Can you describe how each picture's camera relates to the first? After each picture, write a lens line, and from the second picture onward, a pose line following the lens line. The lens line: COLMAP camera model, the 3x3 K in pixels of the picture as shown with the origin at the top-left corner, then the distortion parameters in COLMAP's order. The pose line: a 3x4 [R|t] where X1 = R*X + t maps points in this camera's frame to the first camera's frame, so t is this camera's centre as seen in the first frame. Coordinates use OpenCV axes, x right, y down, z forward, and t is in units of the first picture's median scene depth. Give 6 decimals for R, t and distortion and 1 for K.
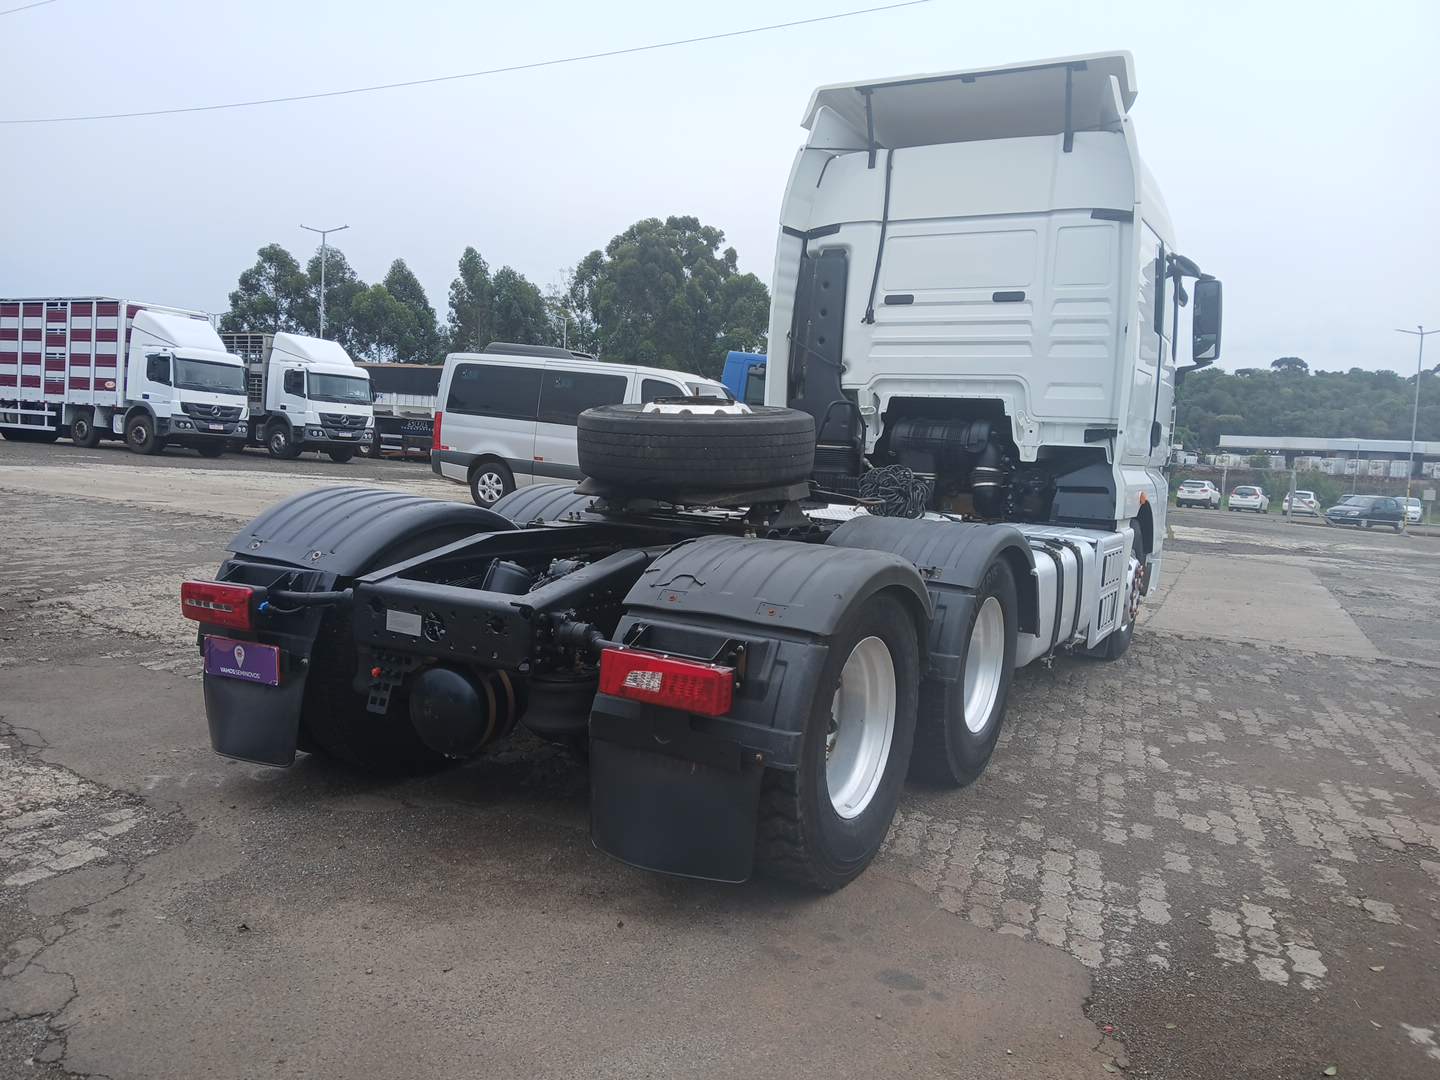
lens RADIAL K [[1162.7, 0, 721.3], [0, 1162.7, 576.2], [0, 0, 1]] dist [0.064687, -0.164940]
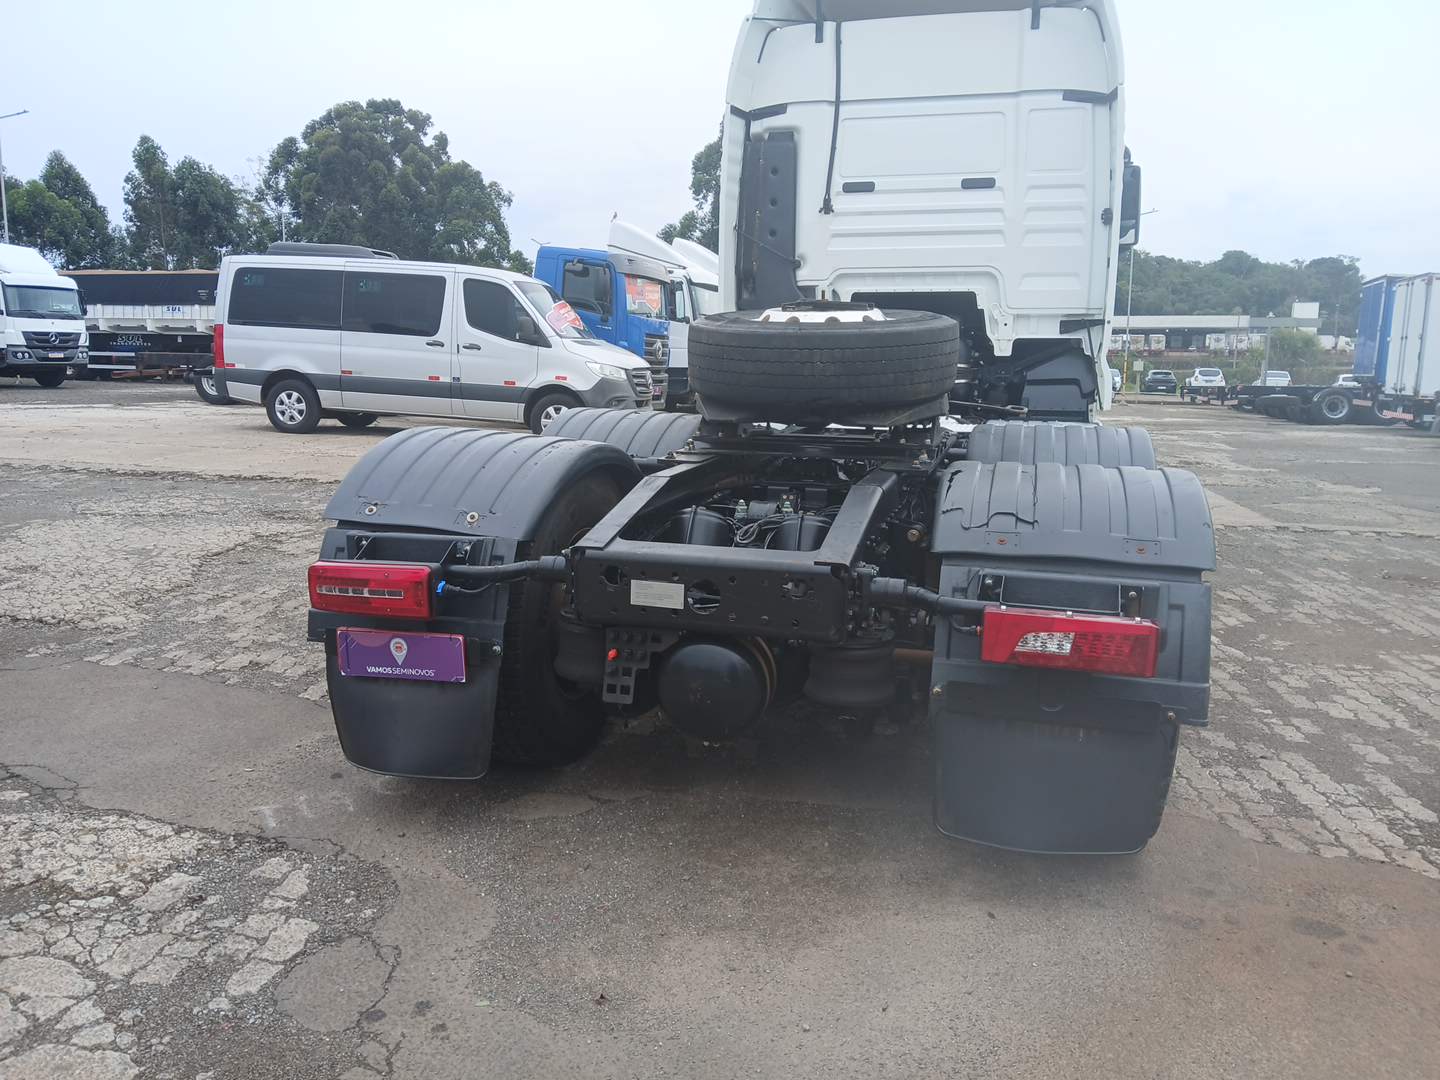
lens RADIAL K [[1153.9, 0, 726.2], [0, 1153.9, 581.0], [0, 0, 1]] dist [0.059161, -0.147768]
pose [[0.966805, -0.090596, 0.238916, -0.201894], [0.067952, 0.992524, 0.101386, -0.023724], [-0.246315, -0.081786, 0.965733, 0.096111]]
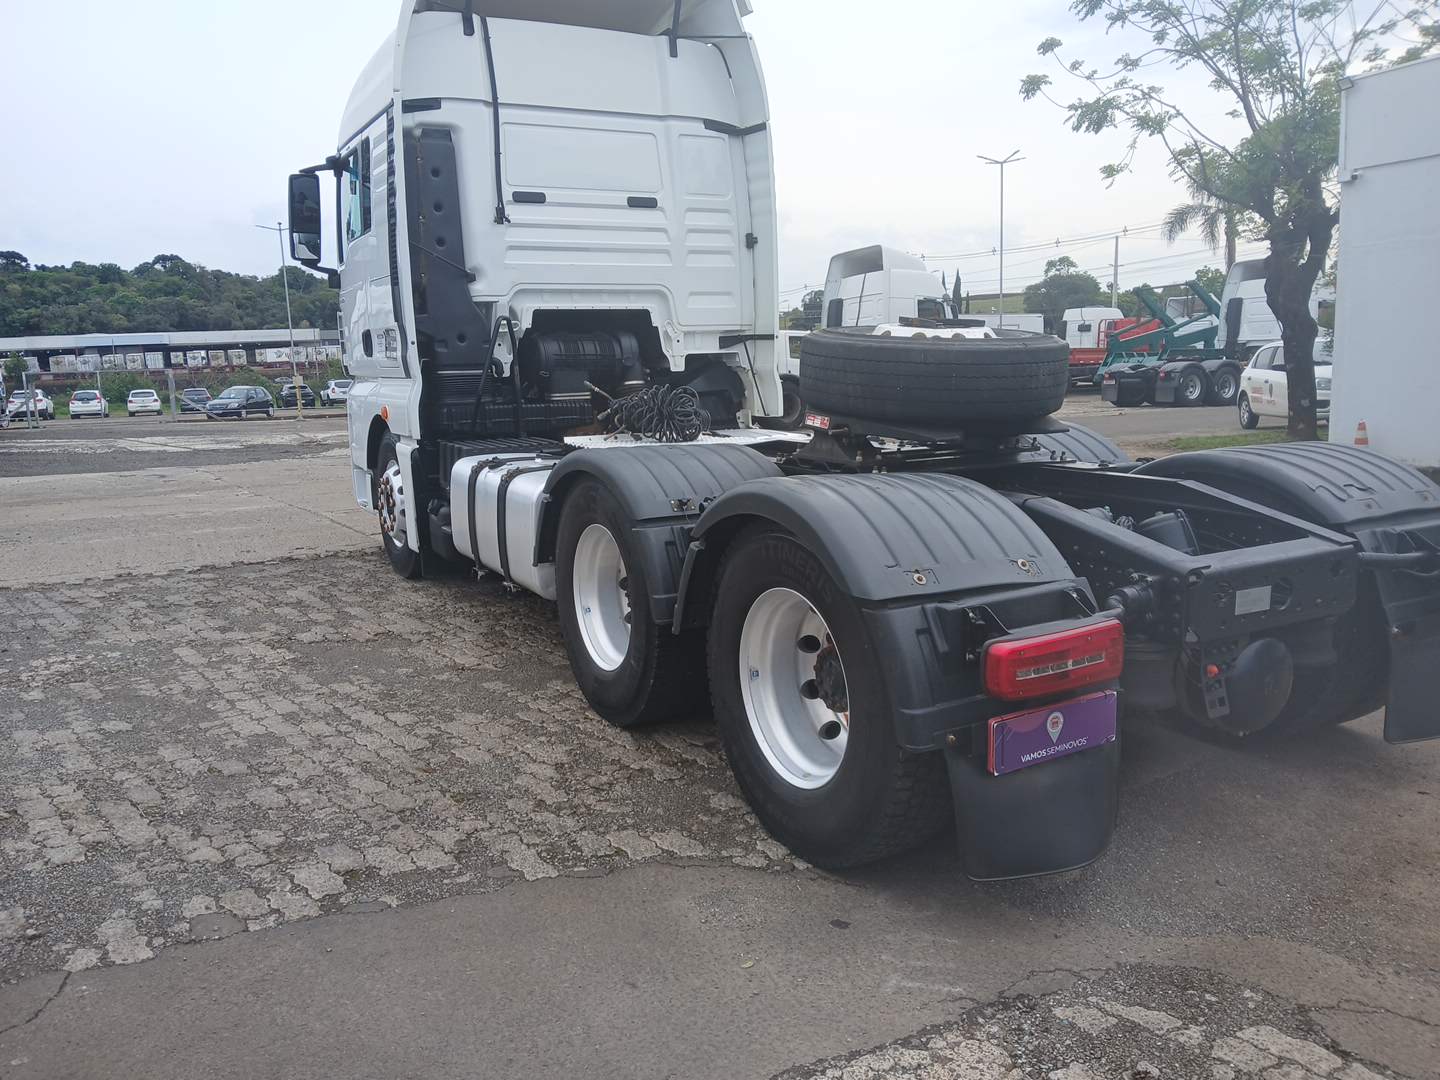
lens RADIAL K [[1136.3, 0, 751.2], [0, 1136.3, 578.2], [0, 0, 1]] dist [0.057038, -0.146853]
pose [[0.481342, -0.232727, 0.845072, -0.558465], [0.149854, 0.971764, 0.182262, -0.089369], [-0.863628, 0.038907, 0.502626, 0.431003]]
